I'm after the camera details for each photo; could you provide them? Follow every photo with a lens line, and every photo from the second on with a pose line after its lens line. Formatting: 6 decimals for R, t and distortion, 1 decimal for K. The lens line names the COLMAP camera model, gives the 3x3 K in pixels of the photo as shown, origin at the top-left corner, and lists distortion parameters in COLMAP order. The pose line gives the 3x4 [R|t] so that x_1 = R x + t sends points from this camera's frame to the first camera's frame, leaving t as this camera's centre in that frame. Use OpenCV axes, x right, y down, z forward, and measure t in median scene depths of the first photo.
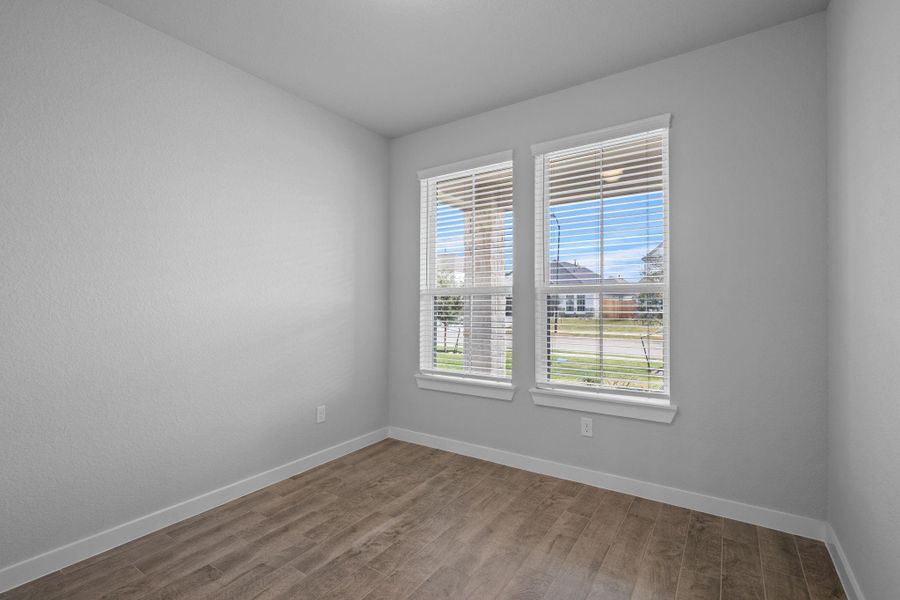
lens RADIAL K [[627.4, 0, 450.0], [0, 627.4, 302.7], [0, 0, 1]] dist [0.006704, -0.001493]
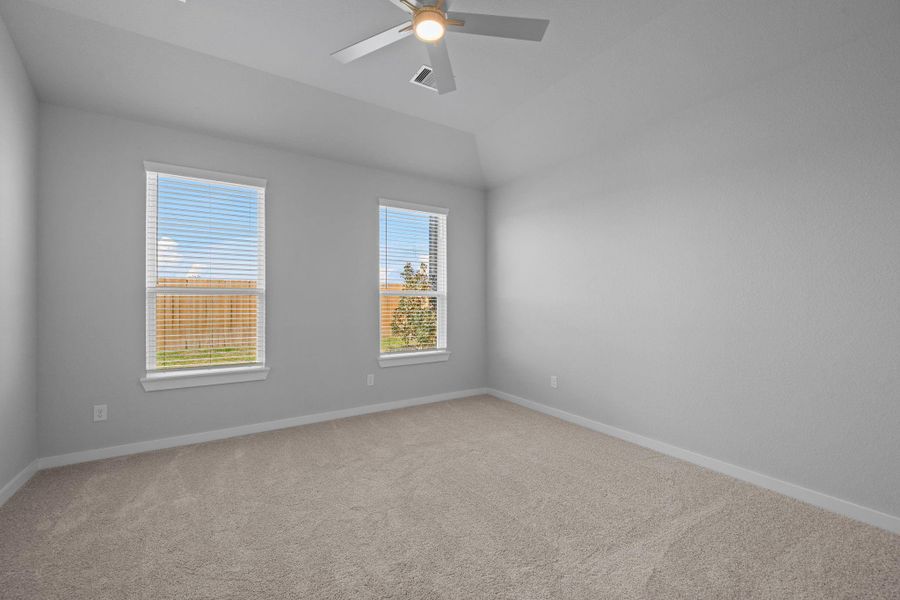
lens RADIAL K [[339.8, 0, 450.2], [0, 339.8, 301.2], [0, 0, 1]] dist [-0.000150, 0.000015]
pose [[0.252705, 0.003797, 0.967536, -0.444662], [-0.001113, 0.999993, -0.003633, 0.001653], [-0.967543, -0.000159, 0.252708, 0.448252]]
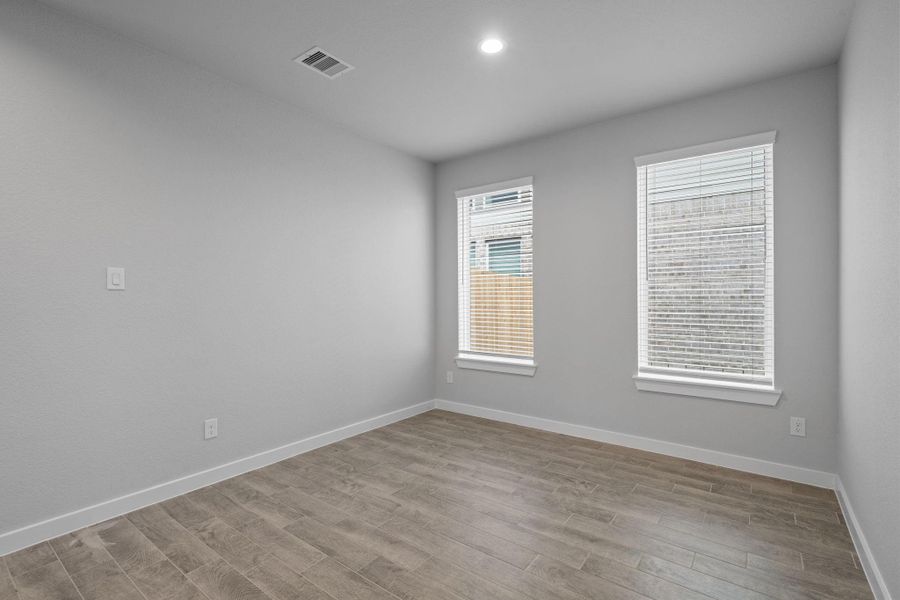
lens RADIAL K [[417.2, 0, 448.6], [0, 417.2, 297.3], [0, 0, 1]] dist [0.003288, 0.000713]
pose [[0.989556, 0.003555, 0.144106, -0.209777], [-0.003491, 0.999994, -0.000696, 0.000206], [-0.144108, 0.000186, 0.989562, 0.214587]]
